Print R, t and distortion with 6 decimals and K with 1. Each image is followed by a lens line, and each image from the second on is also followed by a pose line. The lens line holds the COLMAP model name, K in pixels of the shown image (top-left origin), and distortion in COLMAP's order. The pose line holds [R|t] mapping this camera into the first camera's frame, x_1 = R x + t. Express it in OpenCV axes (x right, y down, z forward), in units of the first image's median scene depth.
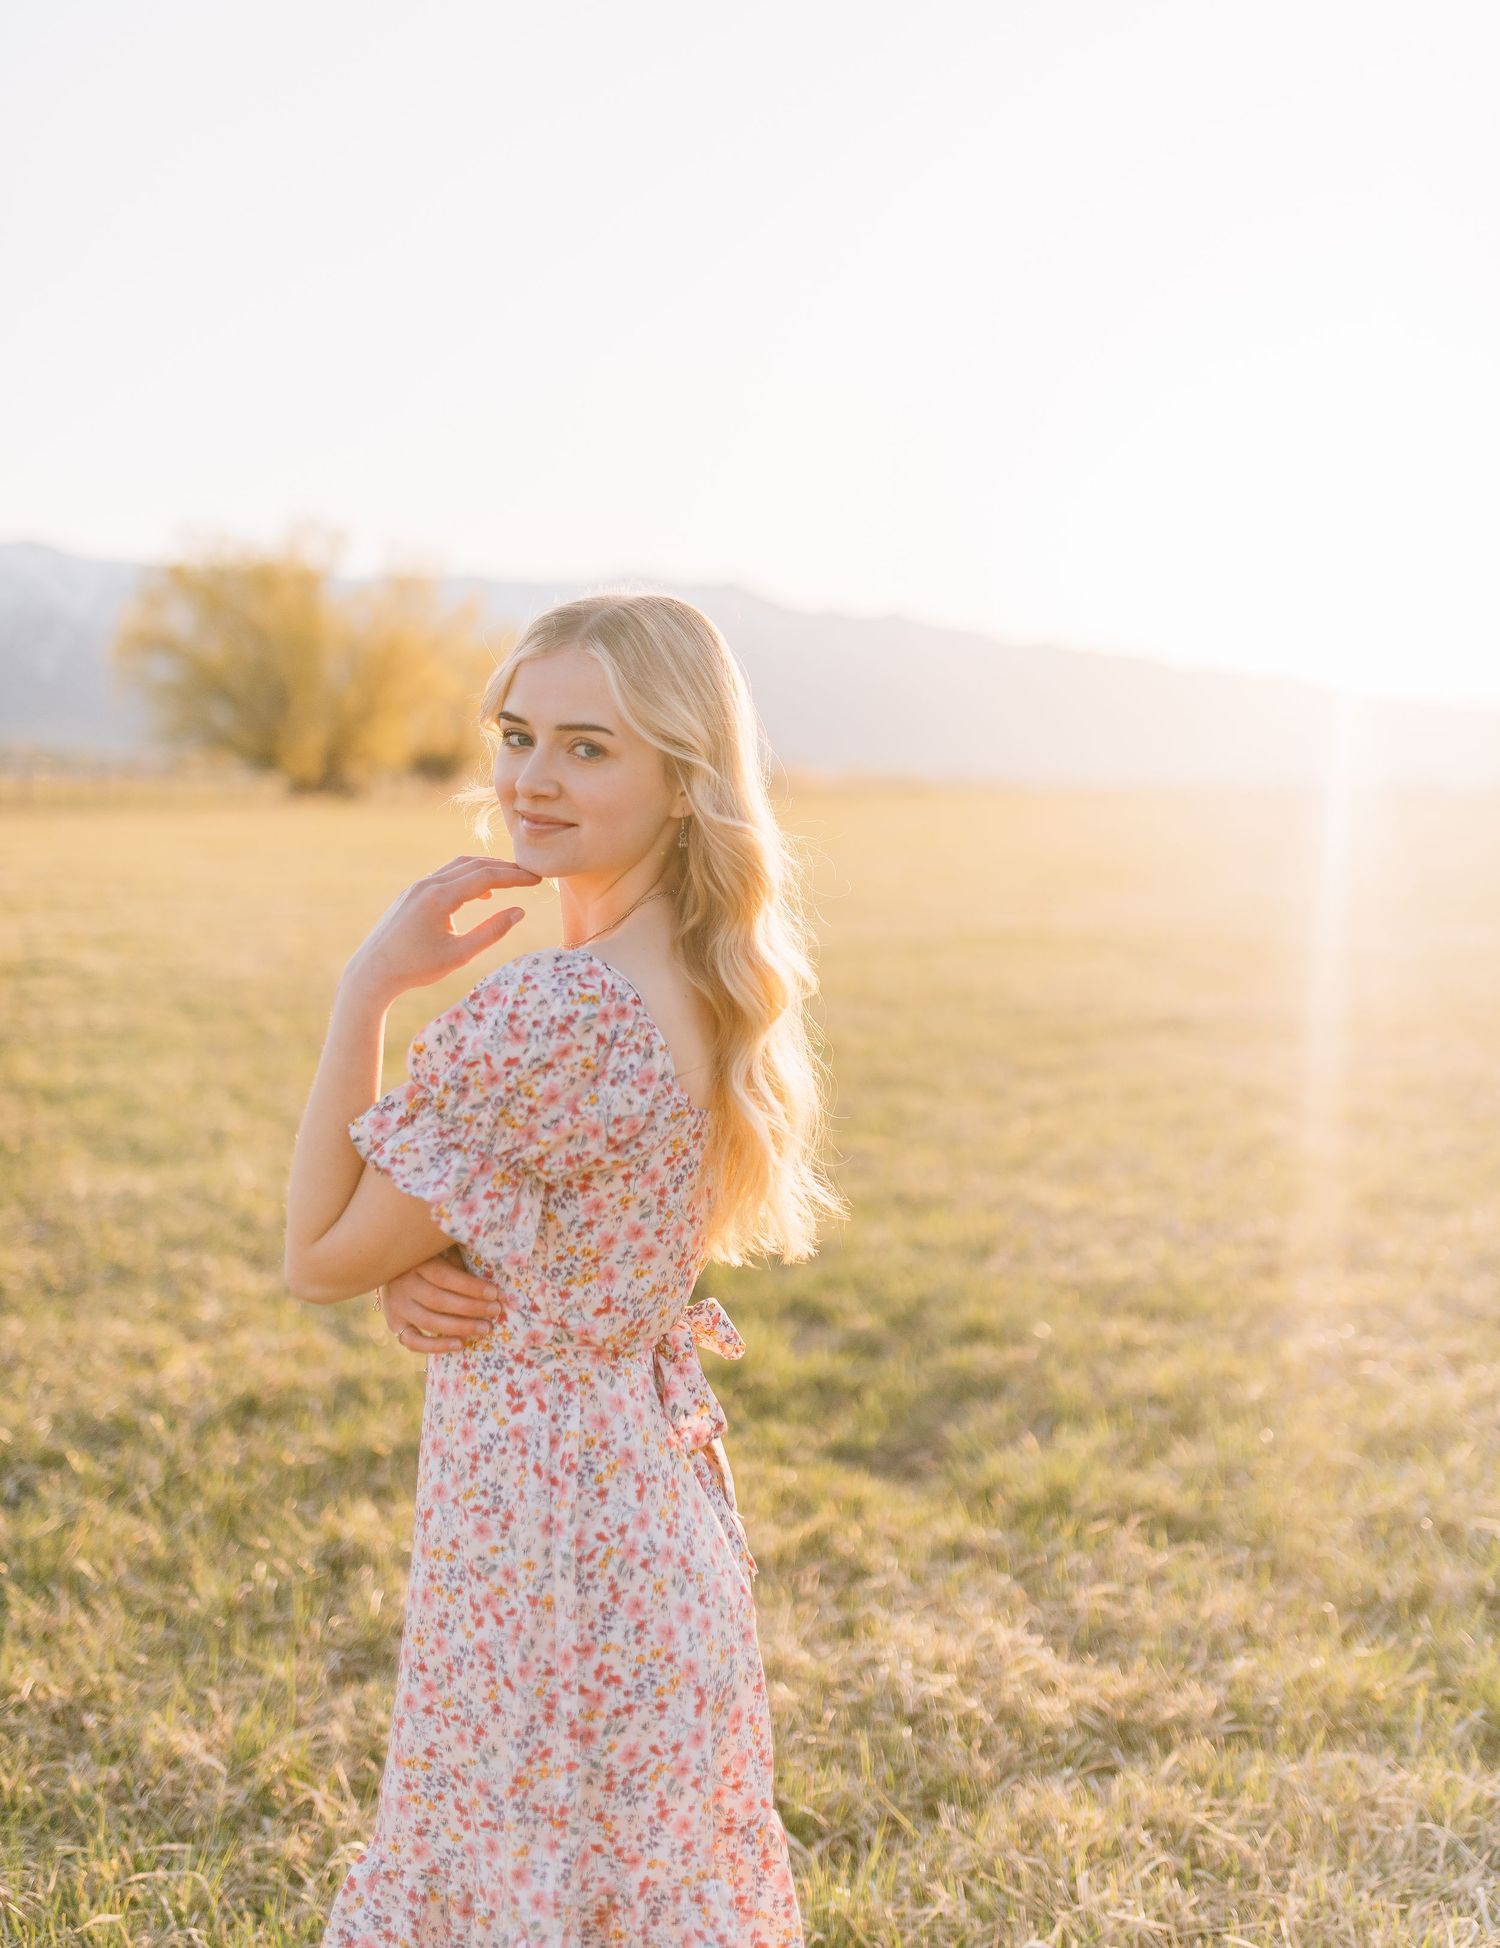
lens RADIAL K [[2161.5, 0, 748.1], [0, 2161.5, 964.8], [0, 0, 1]] dist [-0.025543, 0.000000]
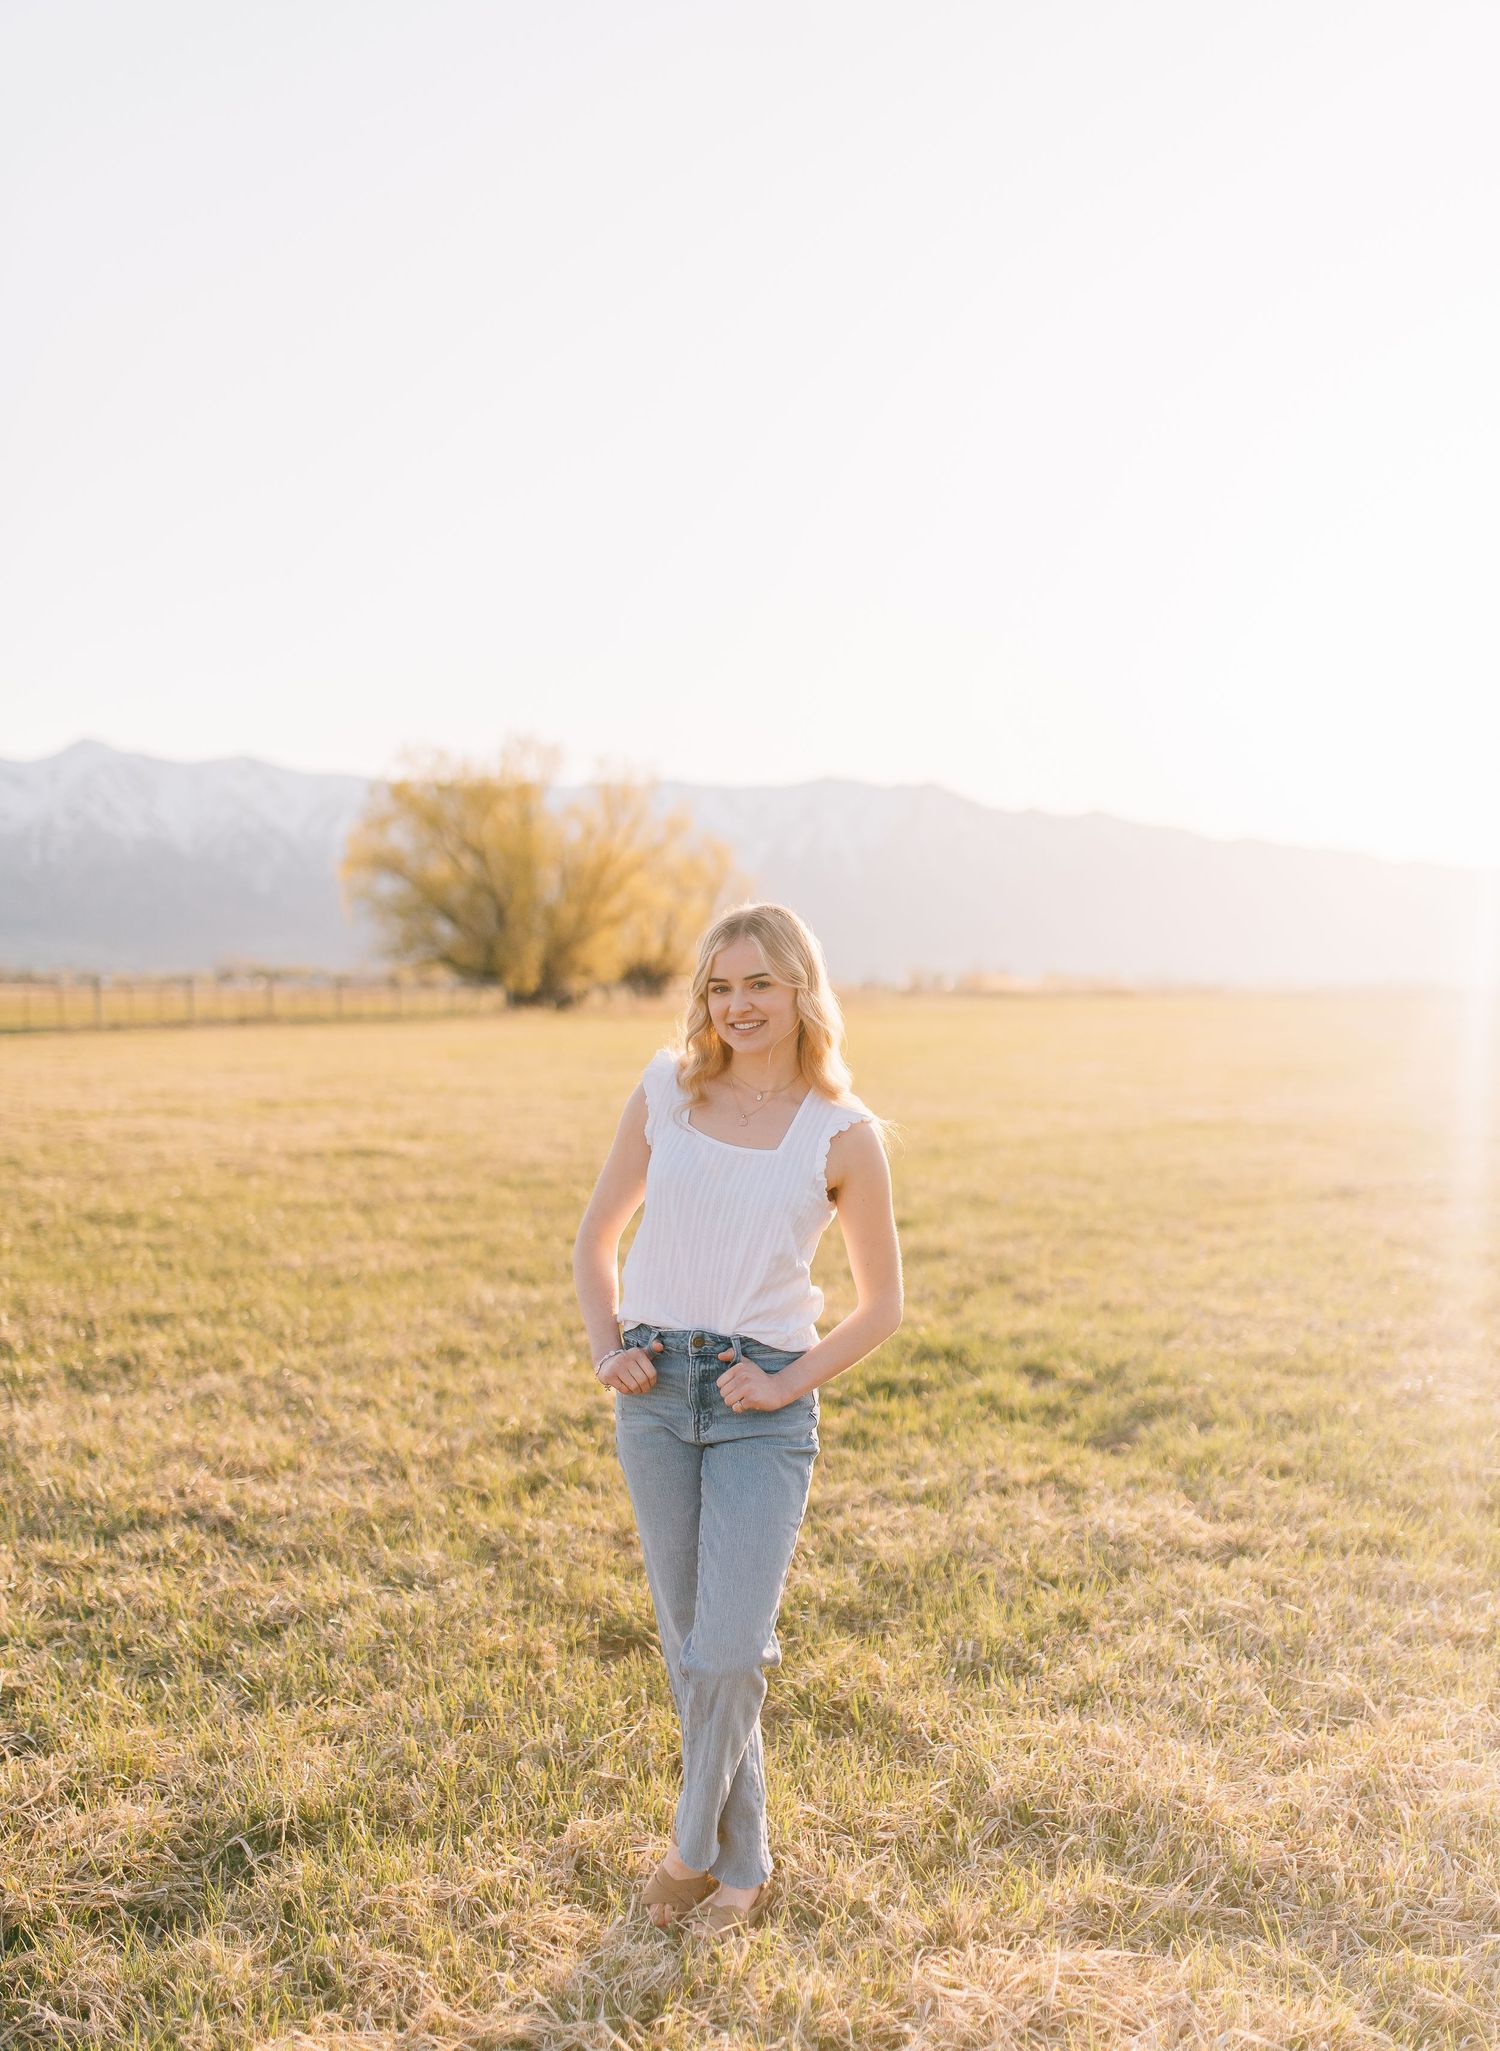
lens RADIAL K [[2241.2, 0, 775.7], [0, 2241.2, 1032.9], [0, 0, 1]] dist [0.006221, 0.000000]
pose [[0.997166, -0.008768, -0.074714, -0.033140], [0.003891, 0.997866, -0.065173, 0.039212], [0.075126, 0.064698, 0.995073, -0.487075]]
